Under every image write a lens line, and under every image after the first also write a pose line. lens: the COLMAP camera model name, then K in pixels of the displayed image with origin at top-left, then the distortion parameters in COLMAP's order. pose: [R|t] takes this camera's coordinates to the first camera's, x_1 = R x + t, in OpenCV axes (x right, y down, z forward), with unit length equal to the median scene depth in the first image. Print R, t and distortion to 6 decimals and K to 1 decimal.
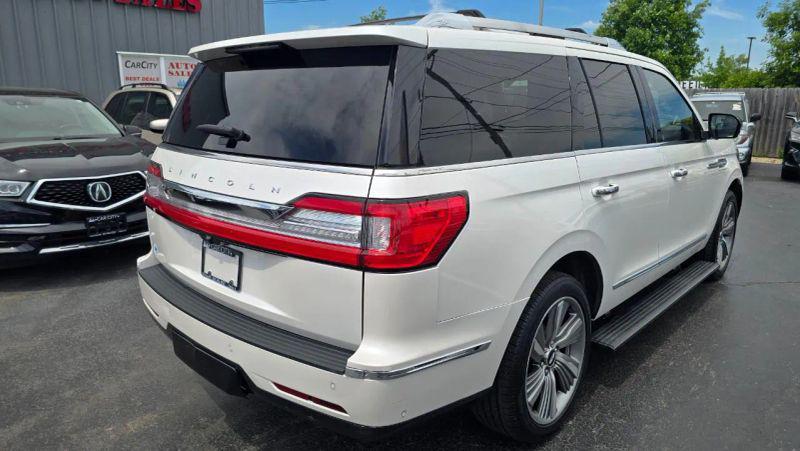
lens RADIAL K [[539.2, 0, 398.4], [0, 539.2, 212.4], [0, 0, 1]] dist [0.045672, -0.011296]
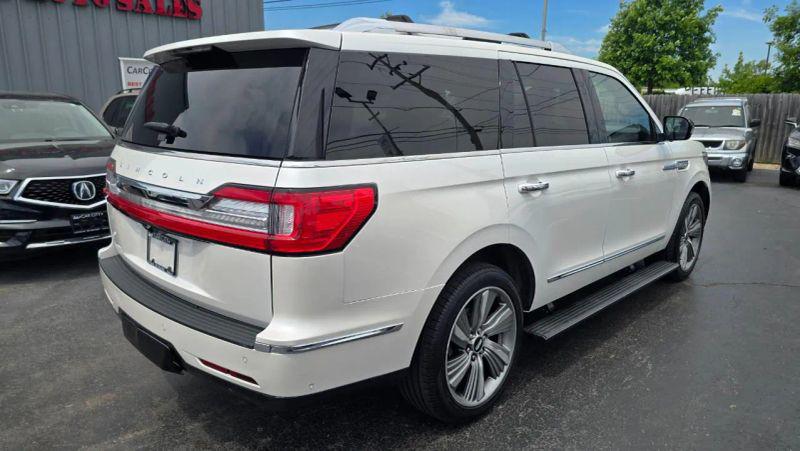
lens RADIAL K [[539.2, 0, 394.4], [0, 539.2, 222.9], [0, 0, 1]] dist [0.045672, -0.011296]
pose [[0.999510, 0.007108, -0.030494, 0.143794], [-0.006900, 0.999952, 0.006903, 0.023388], [0.030542, -0.006690, 0.999511, -0.057497]]
